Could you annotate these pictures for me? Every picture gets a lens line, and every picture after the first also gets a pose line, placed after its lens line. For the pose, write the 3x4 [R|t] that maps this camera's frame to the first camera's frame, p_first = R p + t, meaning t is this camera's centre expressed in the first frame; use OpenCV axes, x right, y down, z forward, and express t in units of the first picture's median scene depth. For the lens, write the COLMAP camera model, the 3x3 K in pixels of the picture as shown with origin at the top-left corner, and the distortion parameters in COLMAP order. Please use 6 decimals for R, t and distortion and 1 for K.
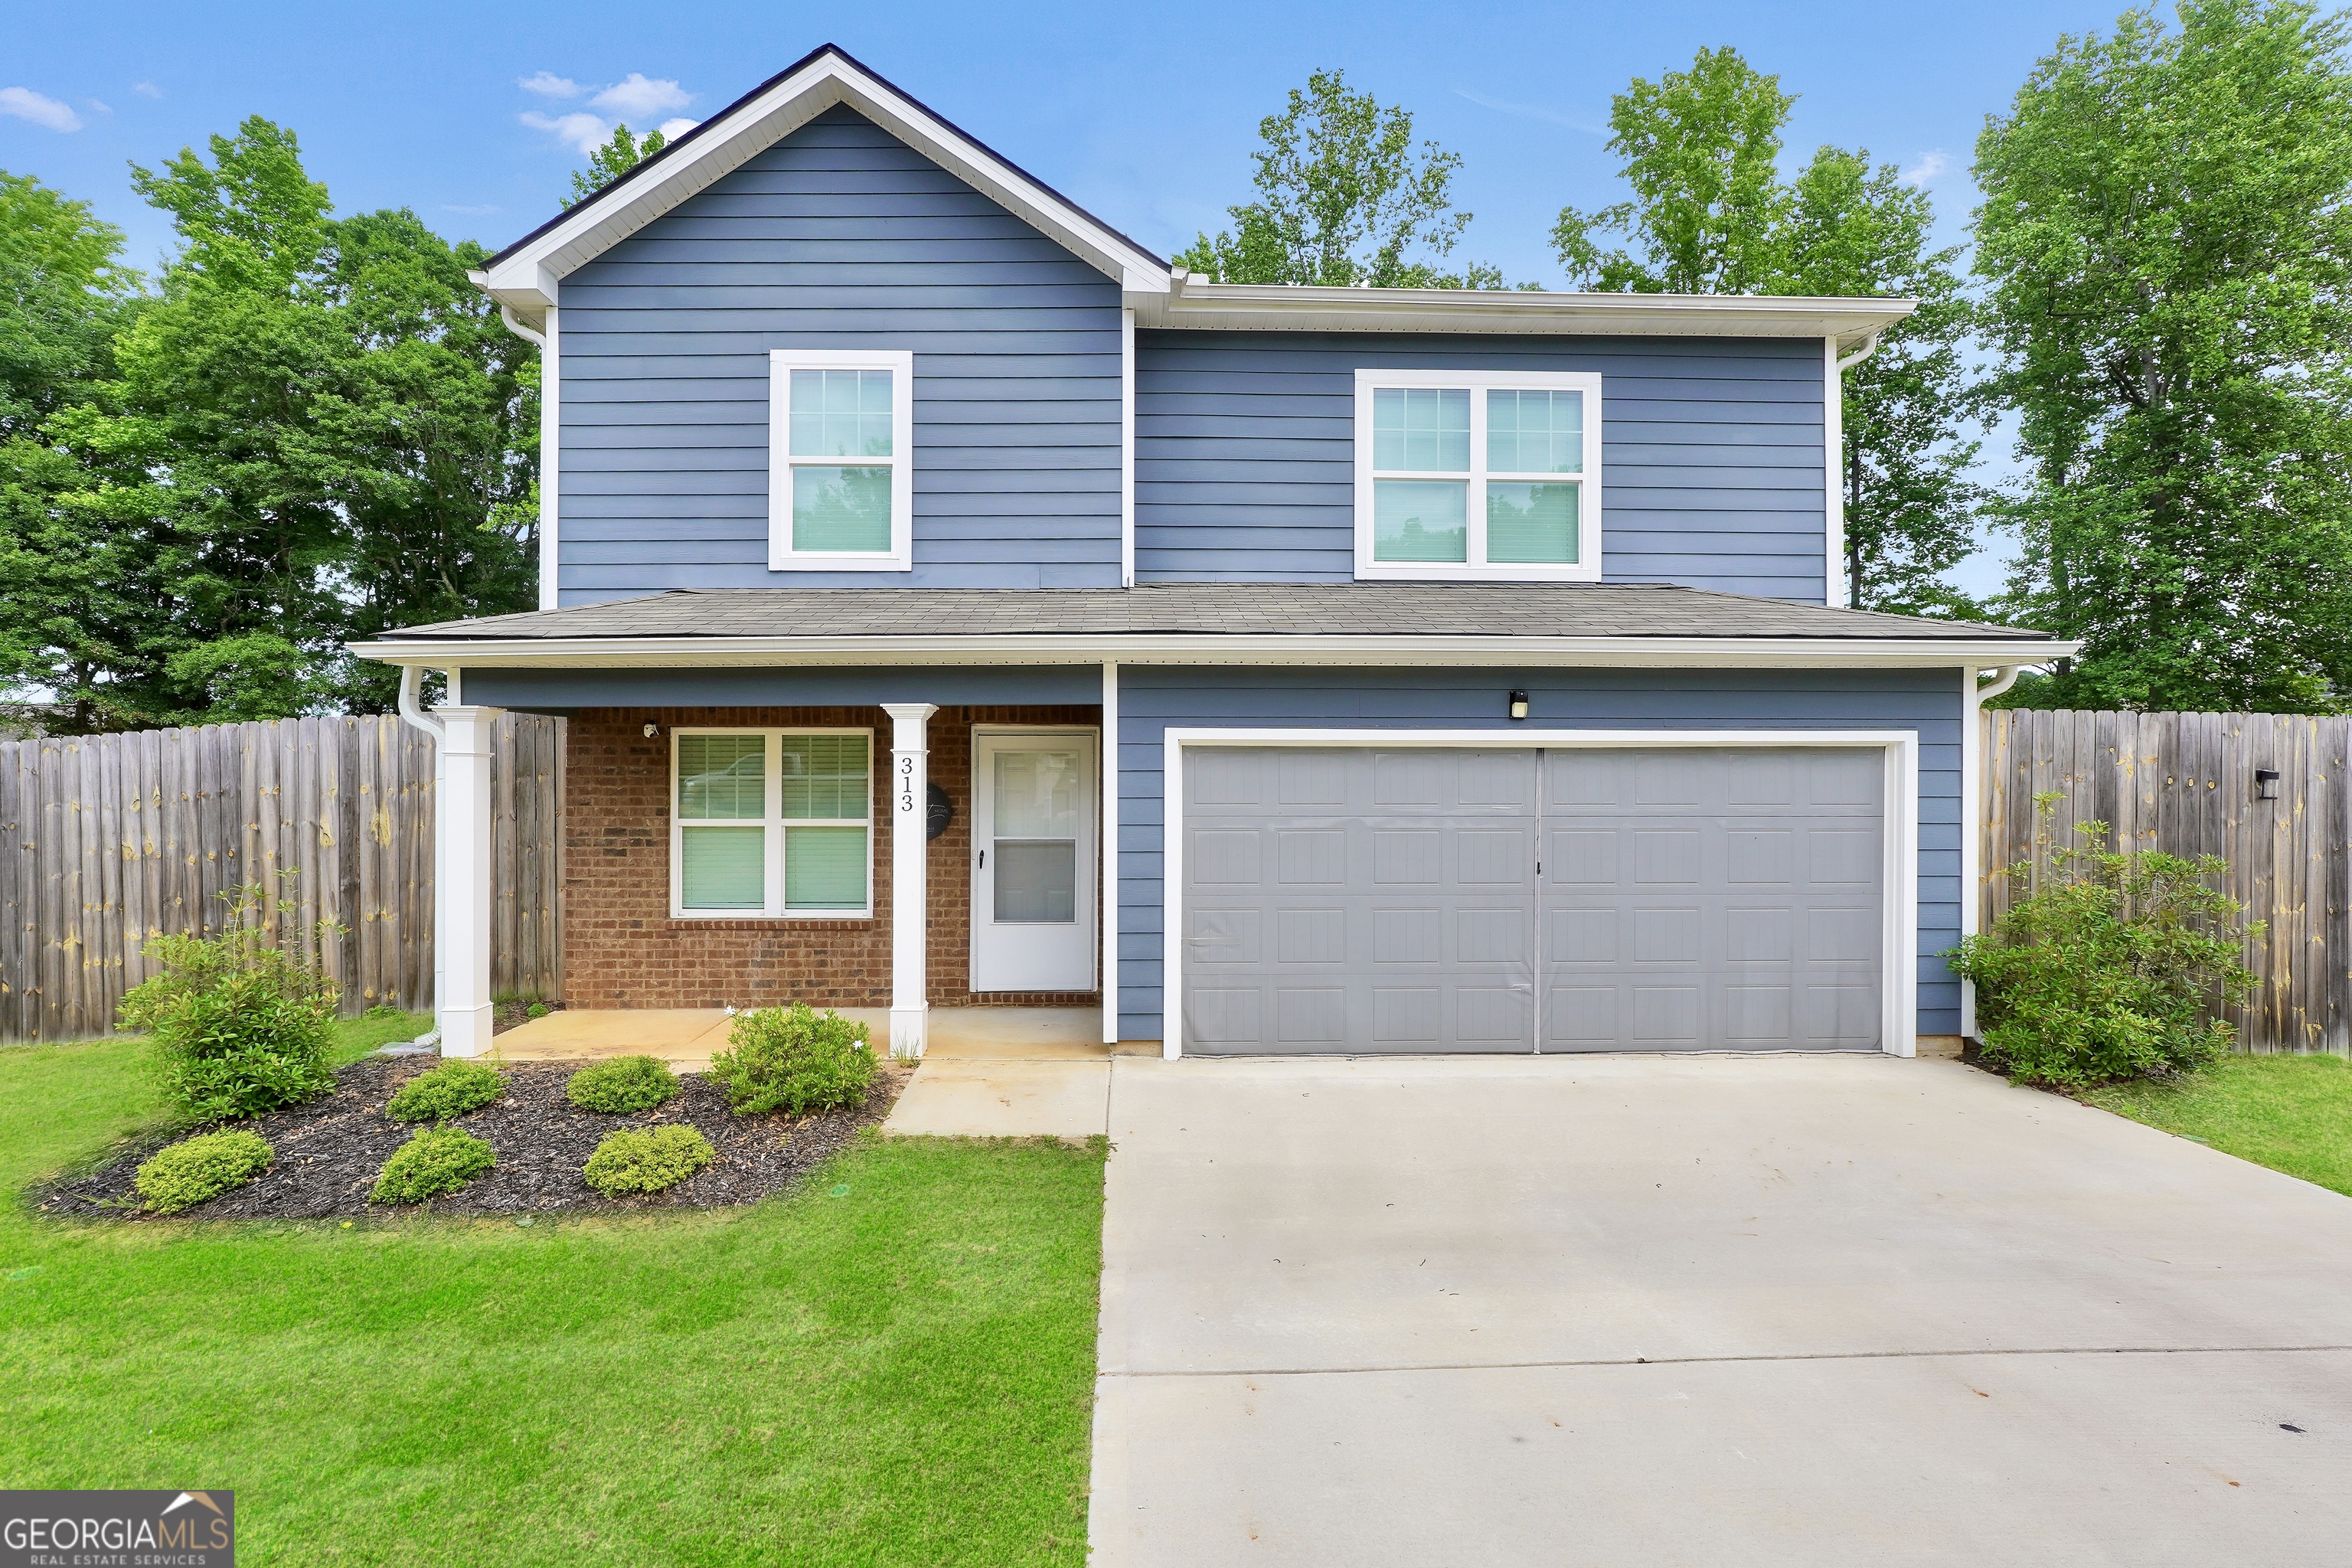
lens RADIAL K [[1031.7, 0, 1176.0], [0, 1031.7, 784.0], [0, 0, 1]] dist [-0.008528, 0.000726]
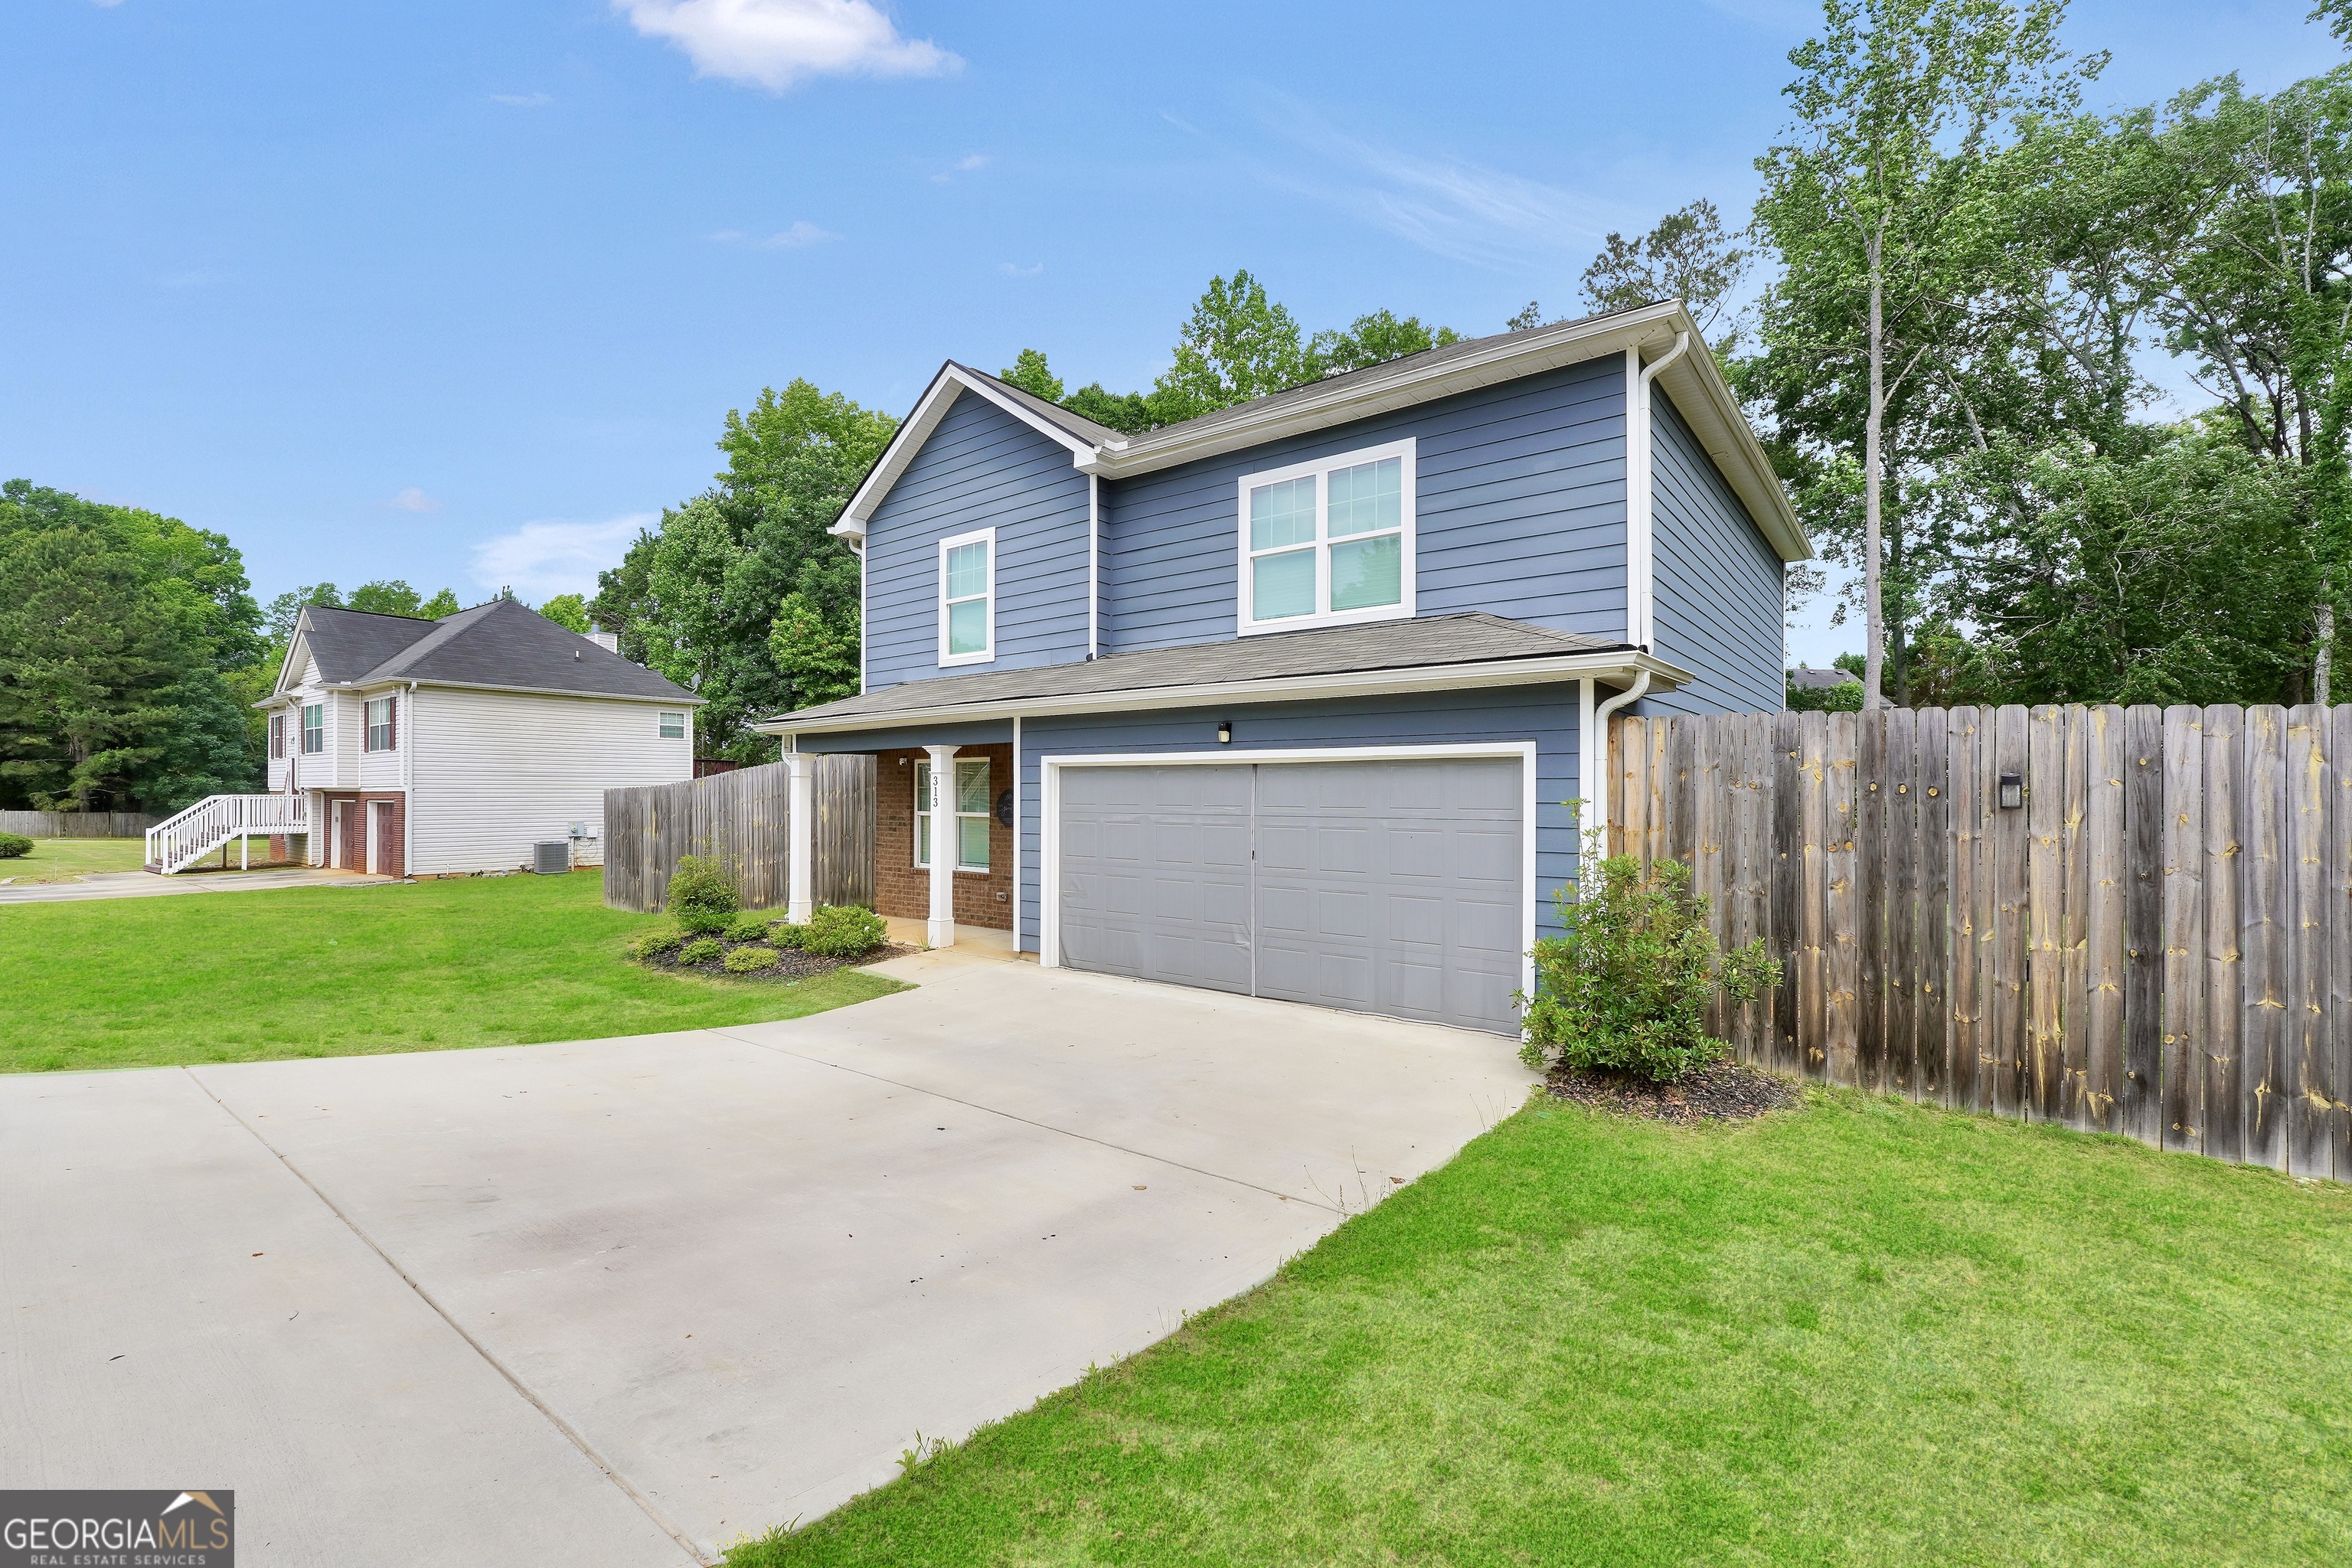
lens RADIAL K [[1026.8, 0, 1177.9], [0, 1026.8, 789.7], [0, 0, 1]] dist [-0.006328, 0.001035]
pose [[0.767152, -0.001229, -0.641464, 0.992530], [-0.000139, 0.999998, -0.002083, 0.000831], [0.641466, 0.001687, 0.767150, -0.061226]]
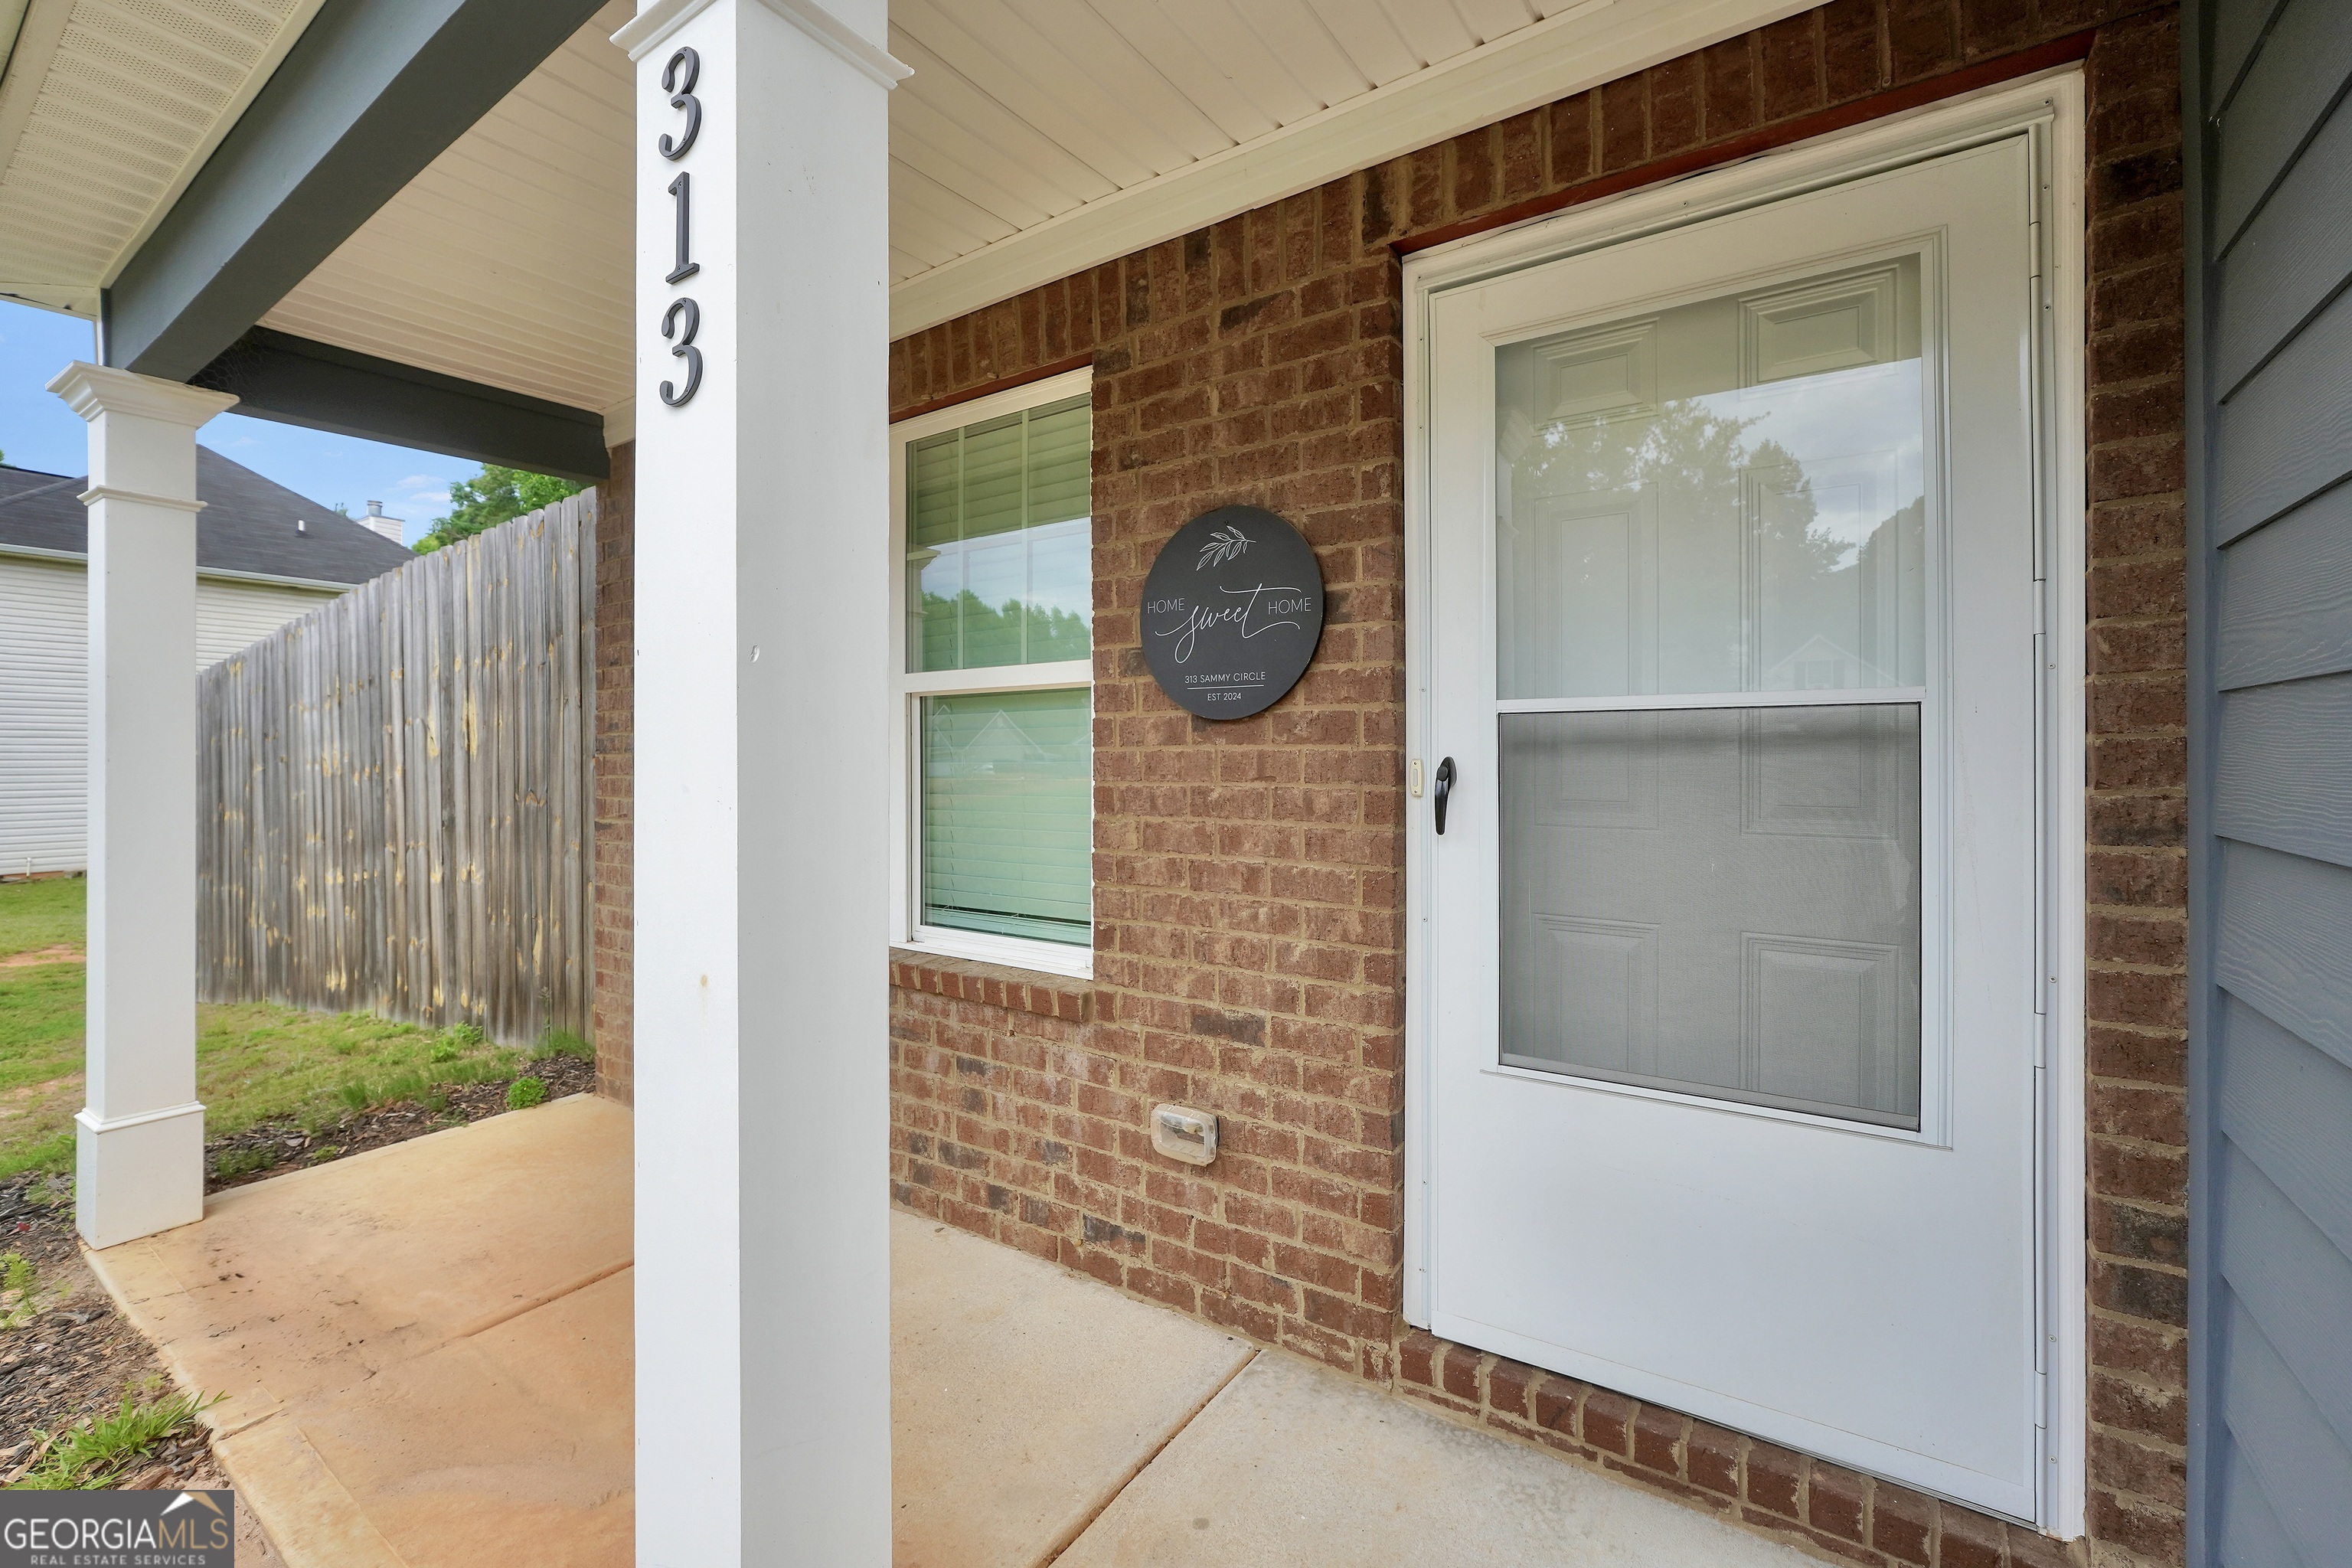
lens RADIAL K [[1001.3, 0, 1164.4], [0, 1001.3, 757.2], [0, 0, 1]] dist [-0.018546, 0.000031]
pose [[0.803291, -0.004275, -0.595572, -0.103490], [0.006643, 0.999976, 0.001781, 0.063900], [0.595550, -0.005387, 0.803300, 0.783953]]
